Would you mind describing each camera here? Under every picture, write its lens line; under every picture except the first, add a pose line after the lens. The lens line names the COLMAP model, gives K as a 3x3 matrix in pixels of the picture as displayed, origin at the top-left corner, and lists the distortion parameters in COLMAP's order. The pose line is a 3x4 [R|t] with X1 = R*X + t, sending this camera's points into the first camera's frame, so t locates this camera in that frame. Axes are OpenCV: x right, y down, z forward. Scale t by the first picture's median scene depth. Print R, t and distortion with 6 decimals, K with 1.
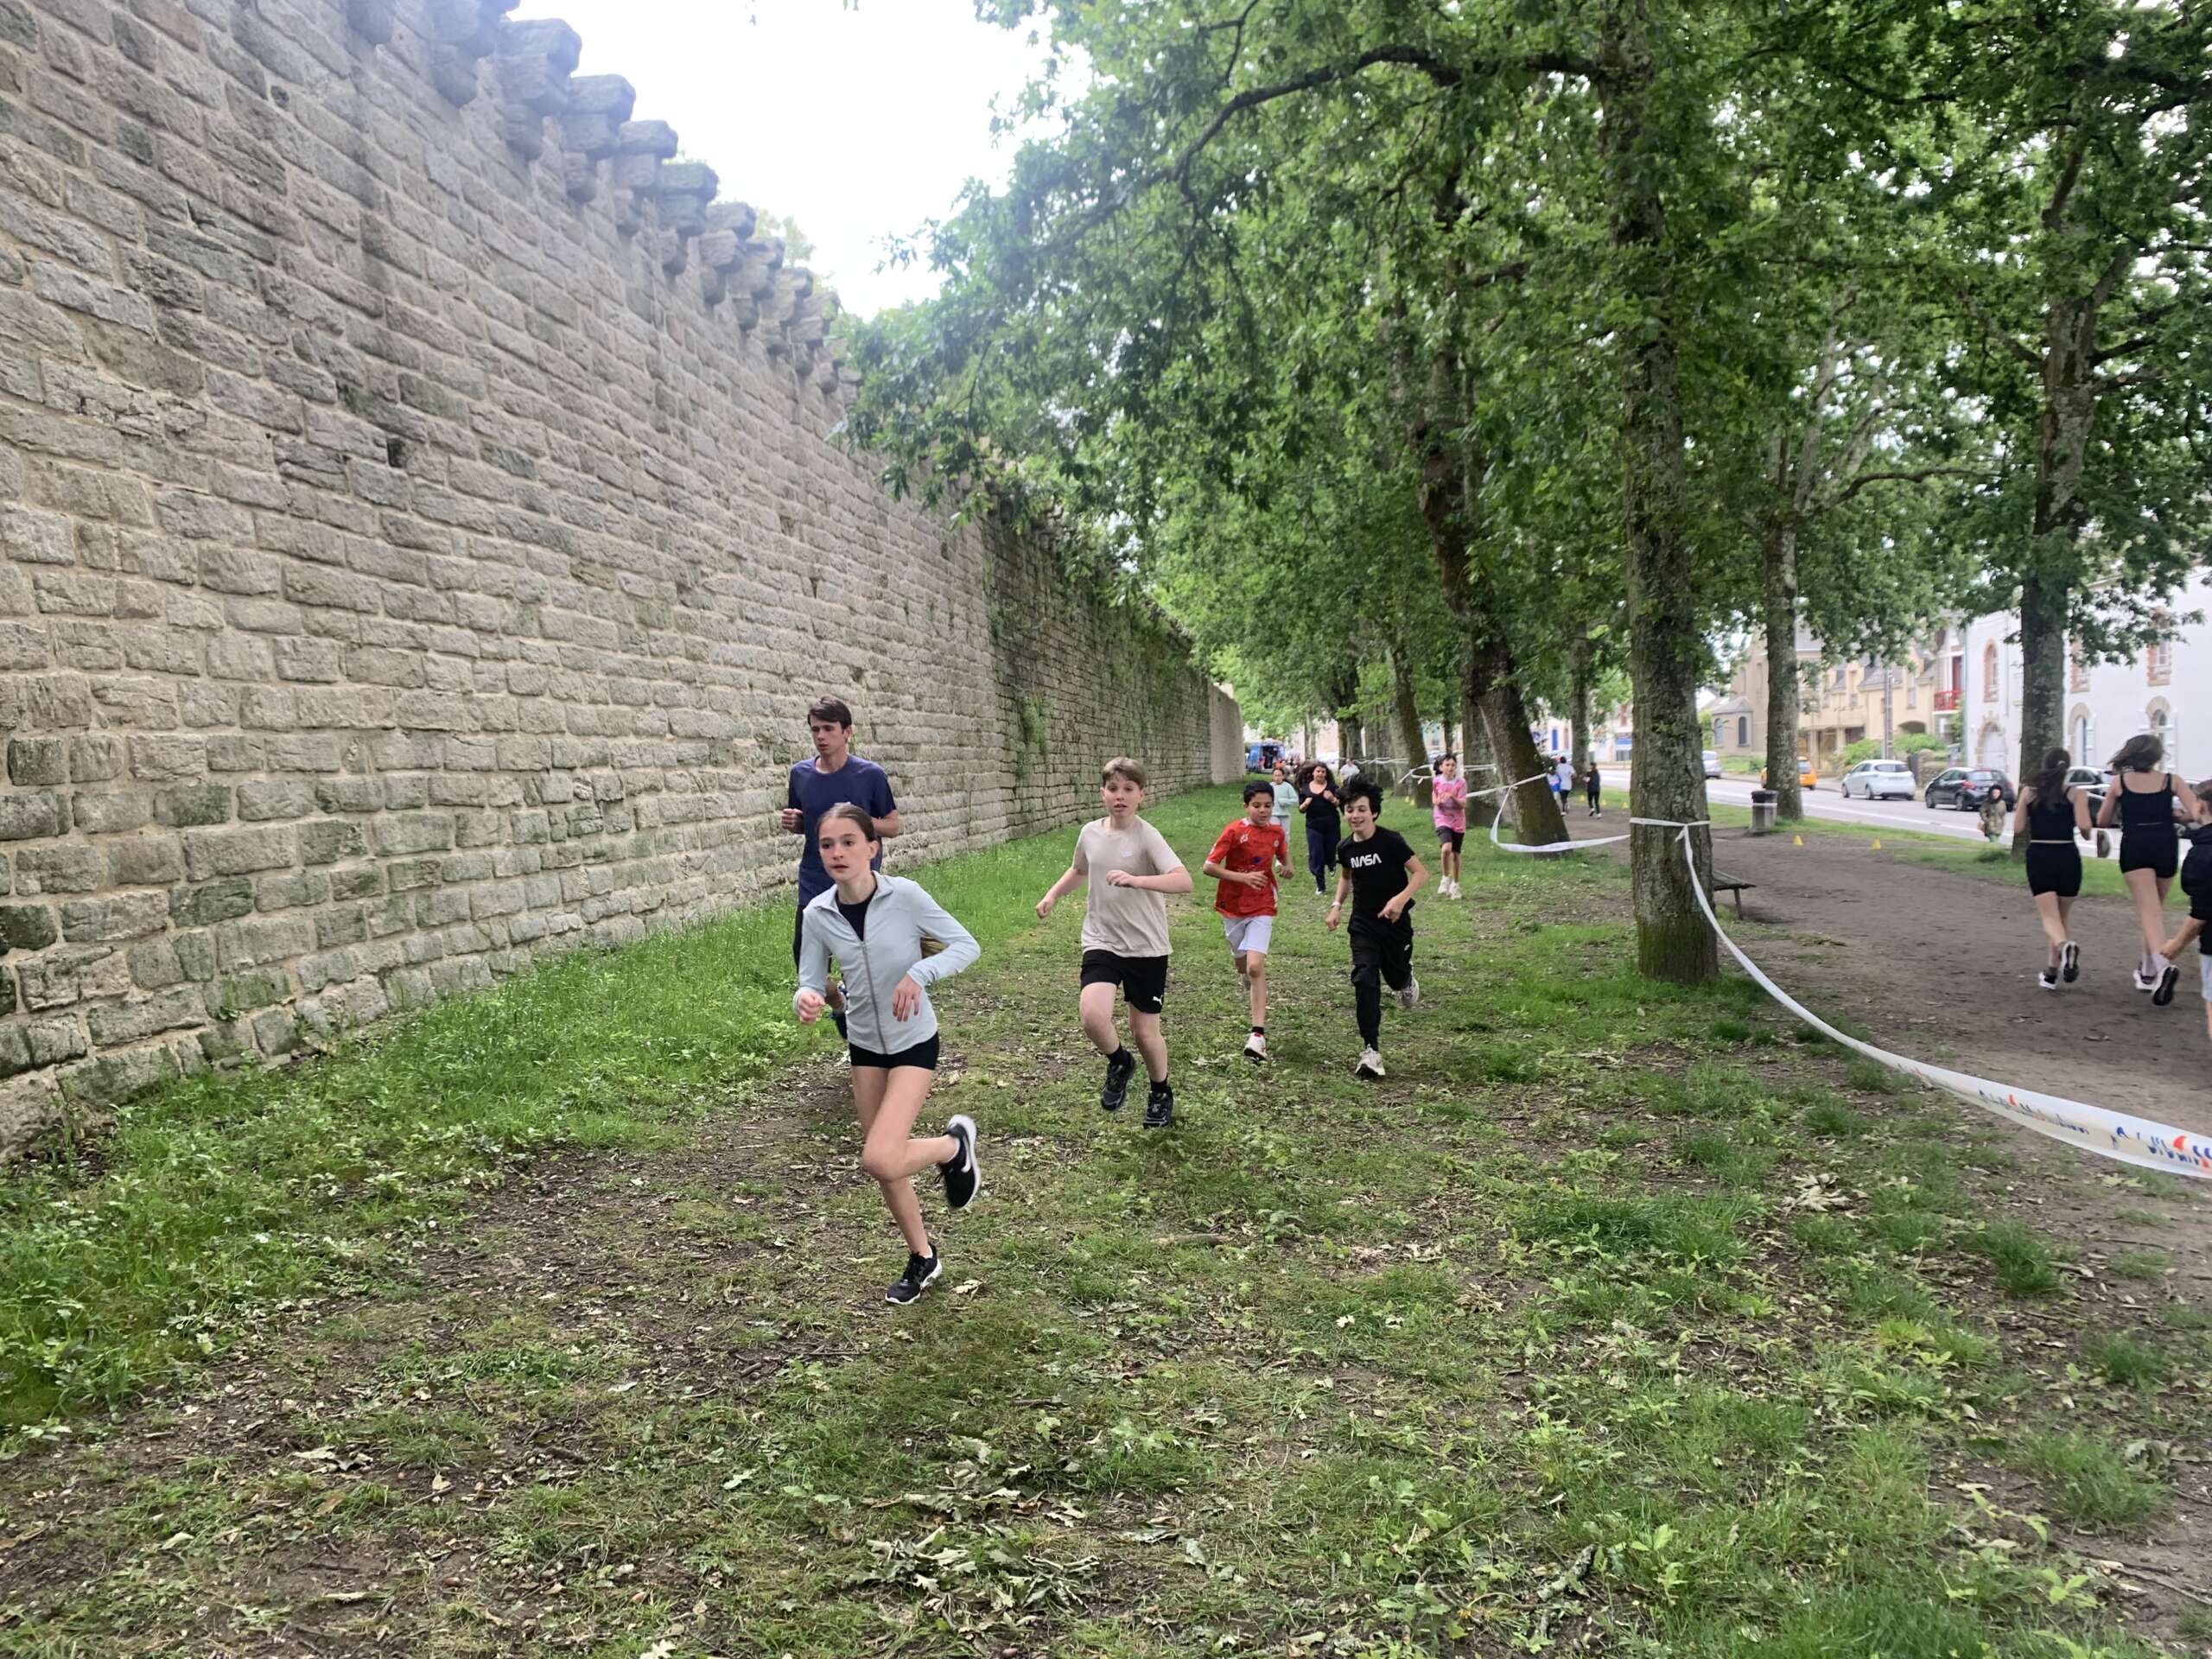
lens RADIAL K [[1708.2, 0, 1113.9], [0, 1708.2, 823.2], [0, 0, 1]] dist [0.005111, 0.000428]
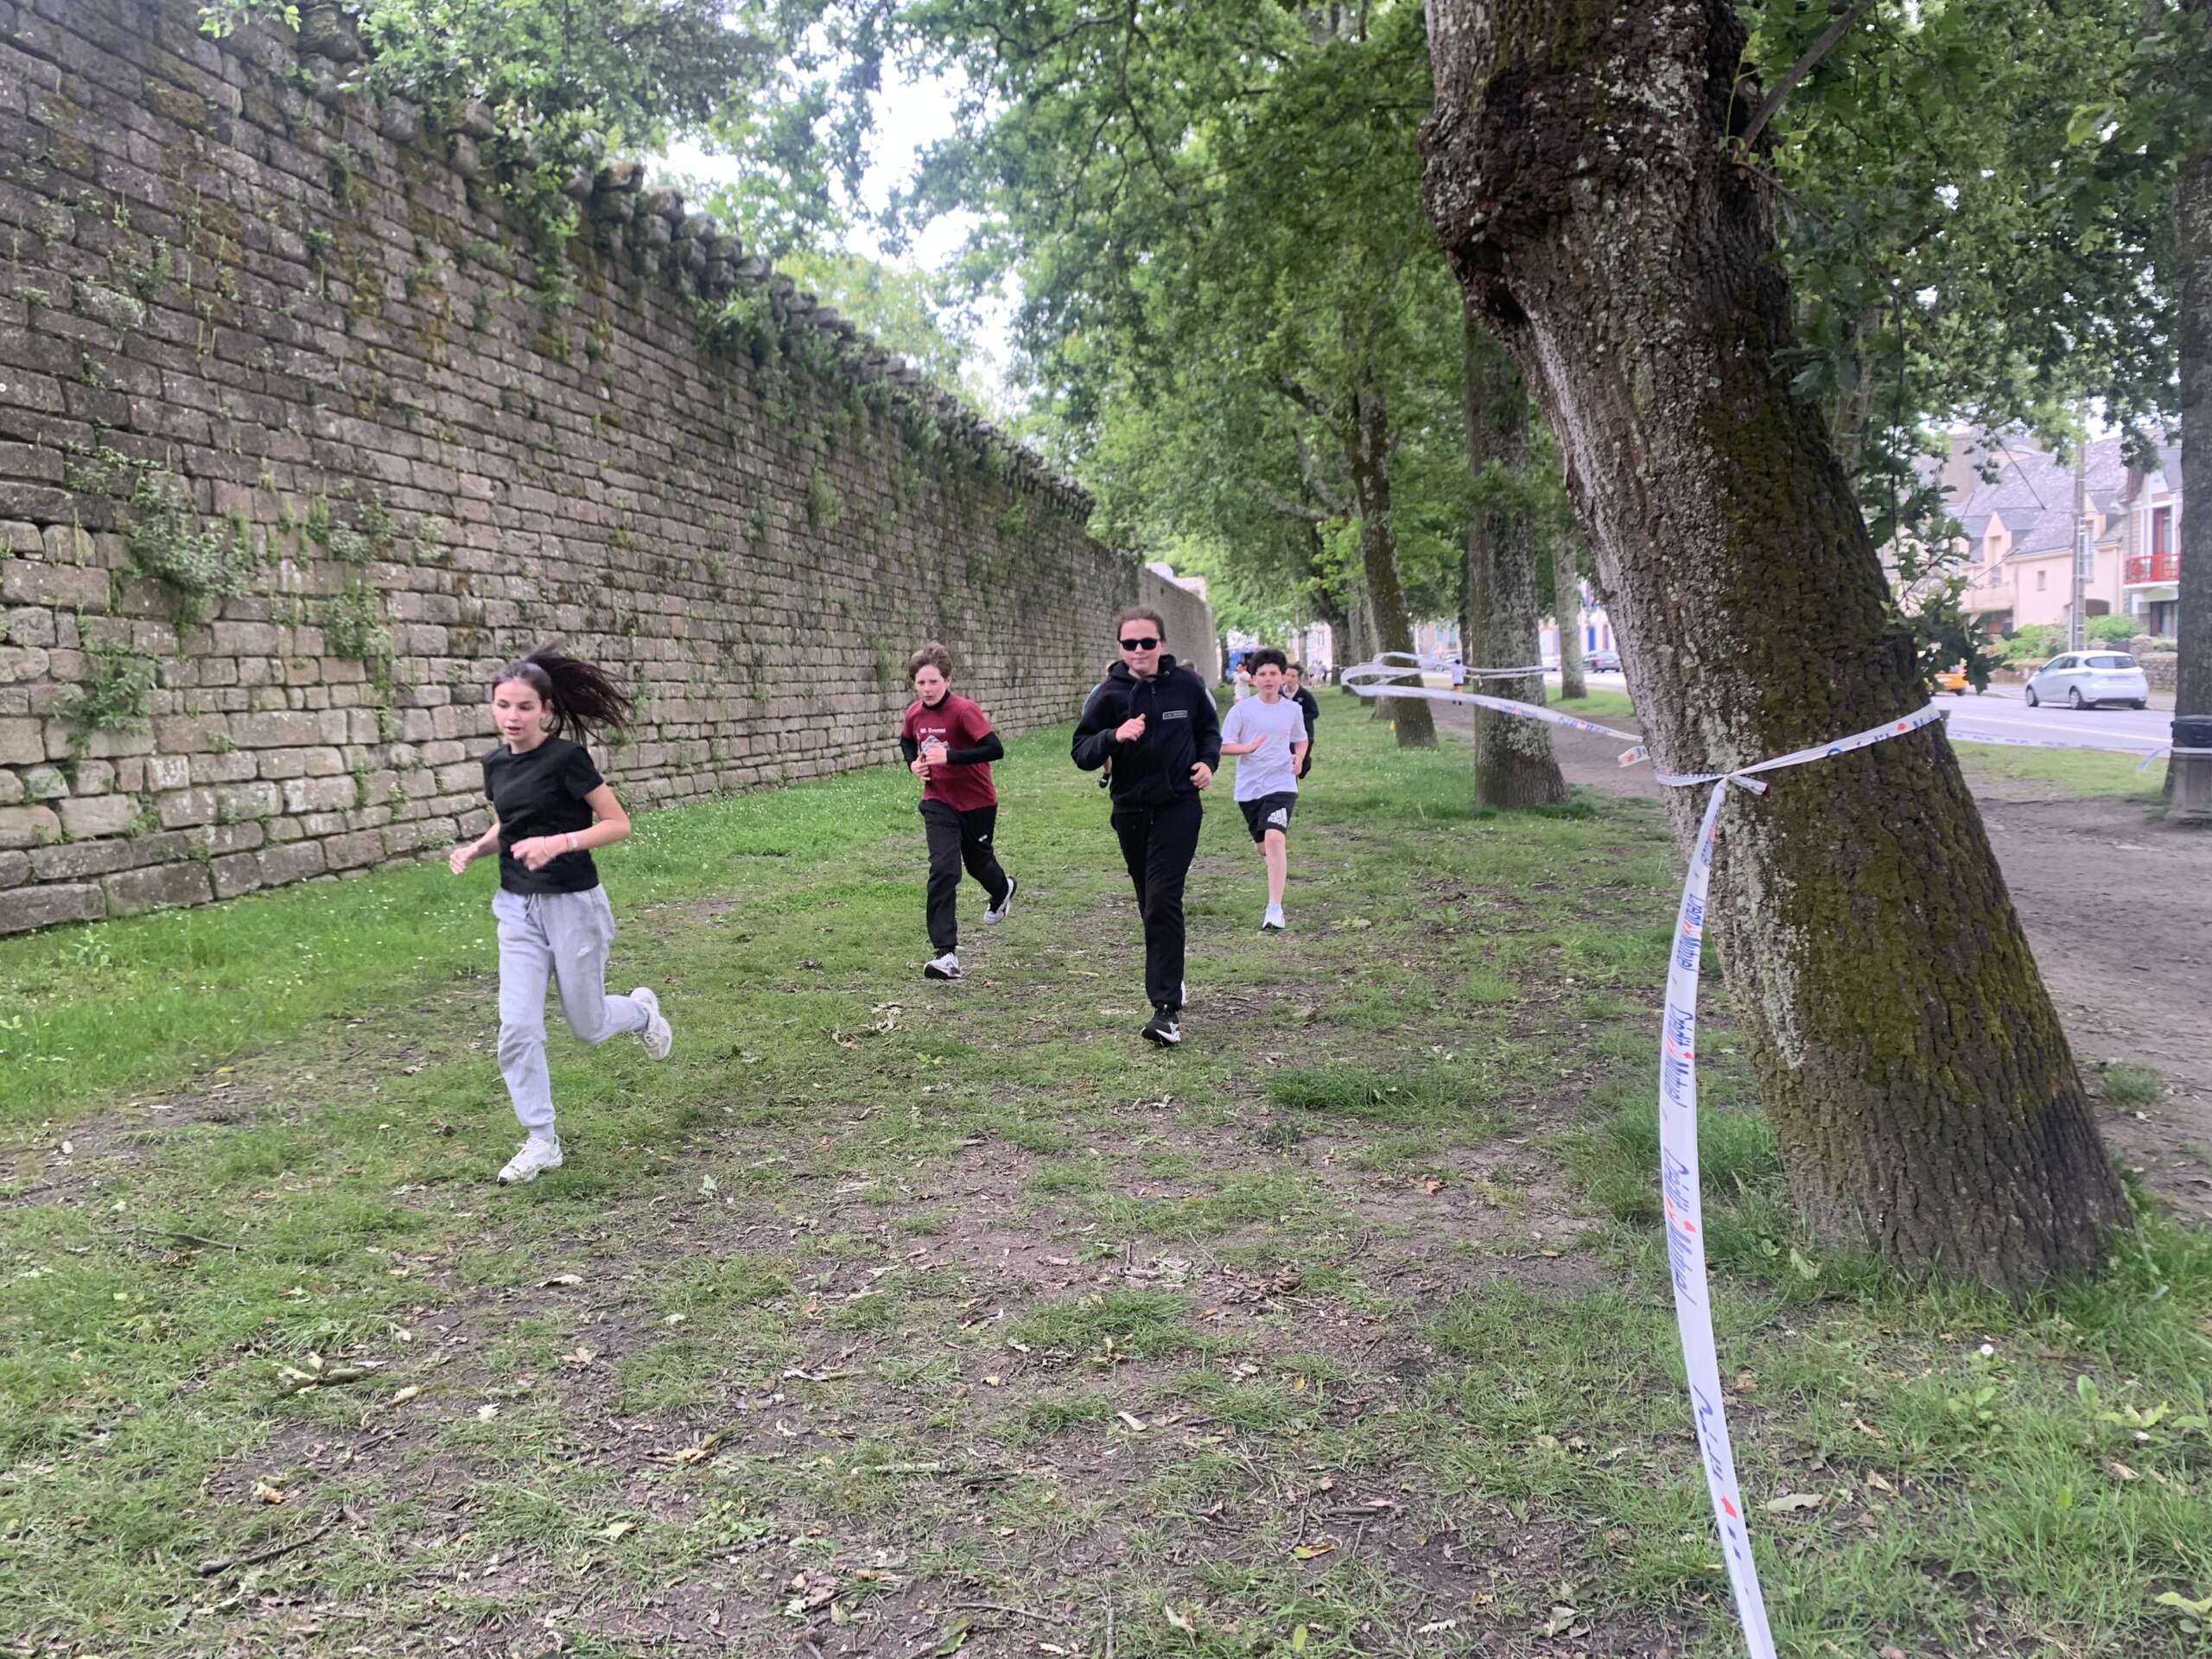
lens RADIAL K [[1708.2, 0, 1105.6], [0, 1708.2, 826.4], [0, 0, 1]] dist [0.005111, 0.000428]
pose [[0.999721, -0.016400, -0.016974, 0.104246], [0.017276, 0.998452, 0.052866, -0.015926], [0.016081, -0.053145, 0.998457, 0.496581]]
